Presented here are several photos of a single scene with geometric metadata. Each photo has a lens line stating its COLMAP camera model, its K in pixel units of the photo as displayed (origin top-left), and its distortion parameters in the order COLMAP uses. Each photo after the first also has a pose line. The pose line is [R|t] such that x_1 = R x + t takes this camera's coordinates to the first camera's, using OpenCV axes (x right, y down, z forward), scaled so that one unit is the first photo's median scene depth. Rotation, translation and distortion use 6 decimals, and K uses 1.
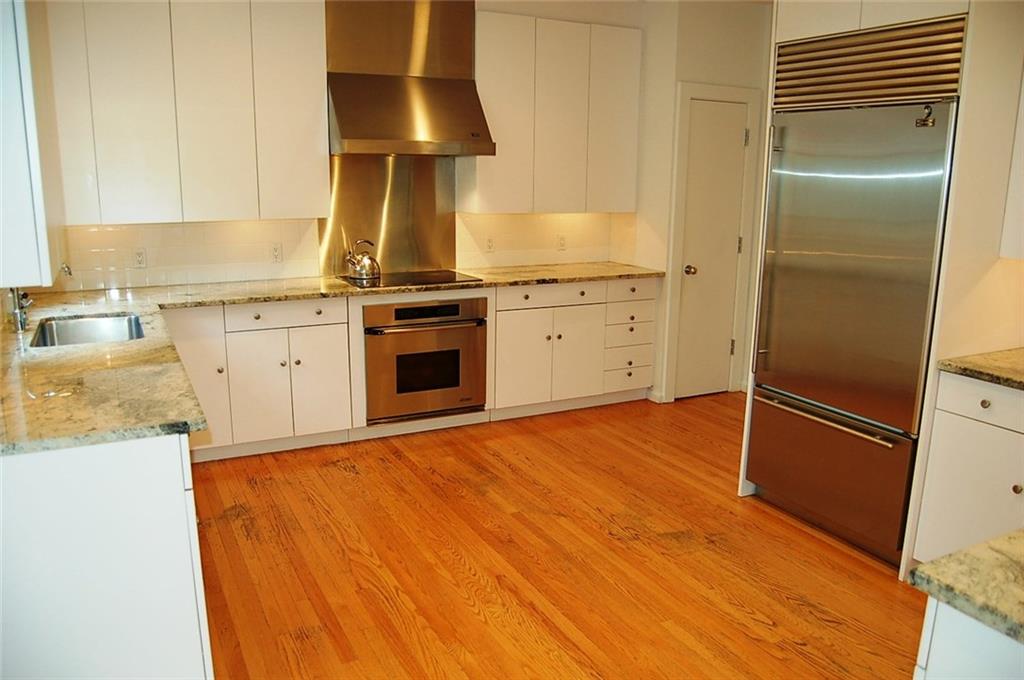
lens RADIAL K [[801.8, 0, 516.5], [0, 801.8, 348.0], [0, 0, 1]] dist [-0.070851, 0.003932]
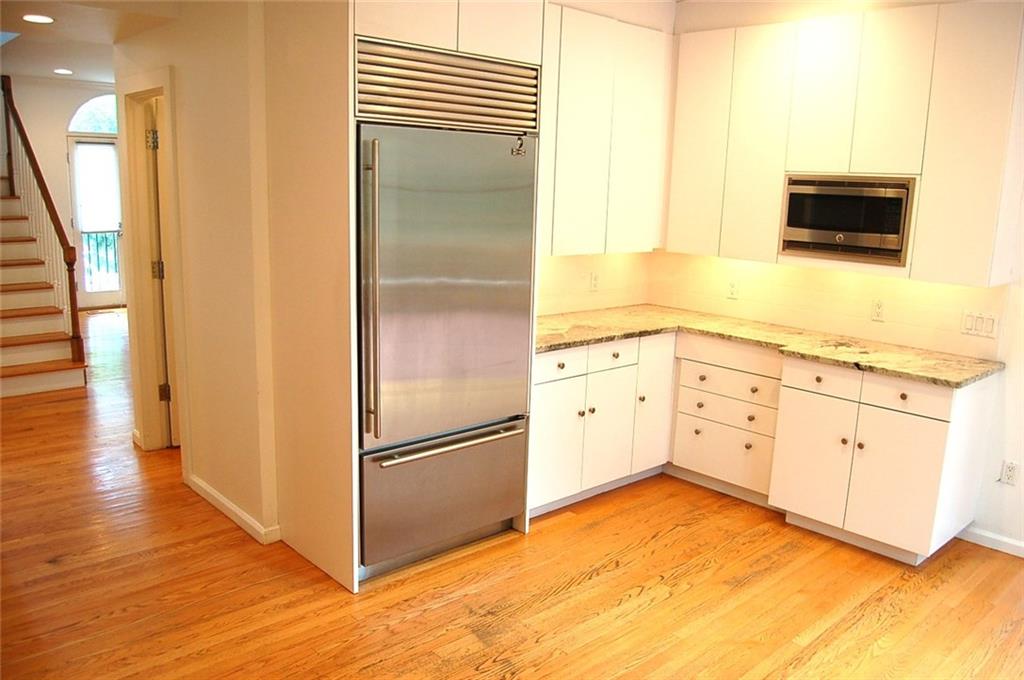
lens RADIAL K [[801.8, 0, 516.5], [0, 801.8, 348.0], [0, 0, 1]] dist [-0.070851, 0.003932]
pose [[-0.264786, -0.206676, 0.941899, -0.603884], [0.178009, 0.949500, 0.258386, -0.294591], [-0.947735, 0.236083, -0.214624, 1.226420]]
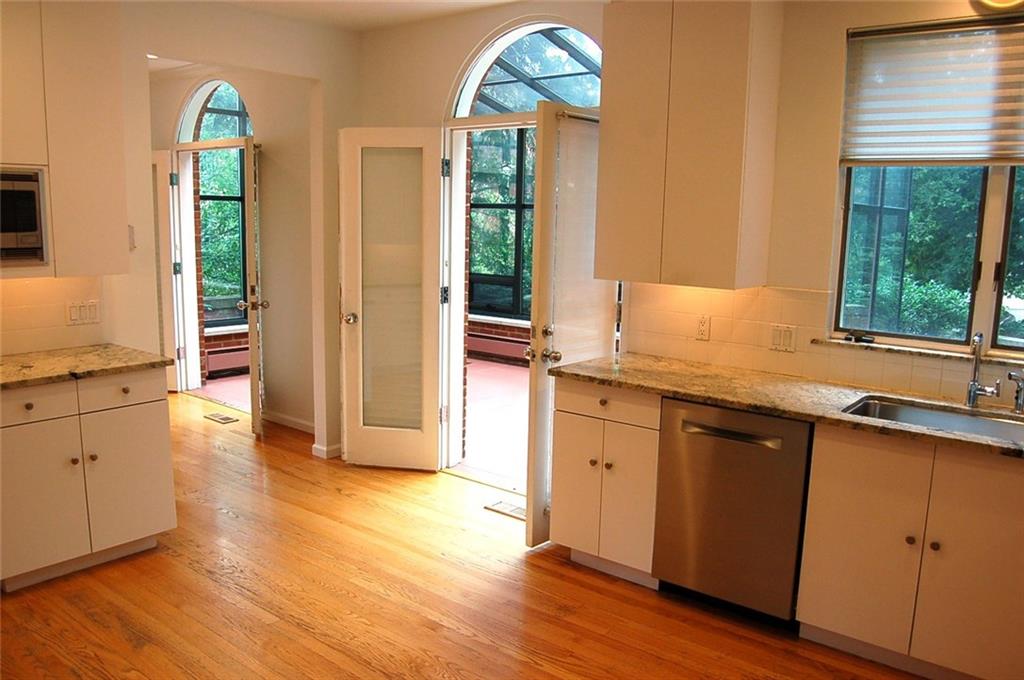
lens RADIAL K [[801.8, 0, 516.5], [0, 801.8, 348.0], [0, 0, 1]] dist [-0.070851, 0.003932]
pose [[-0.911795, 0.042641, -0.408426, 0.249956], [-0.115260, 0.928038, 0.354203, -0.356458], [0.394139, 0.370036, -0.841266, 1.617736]]
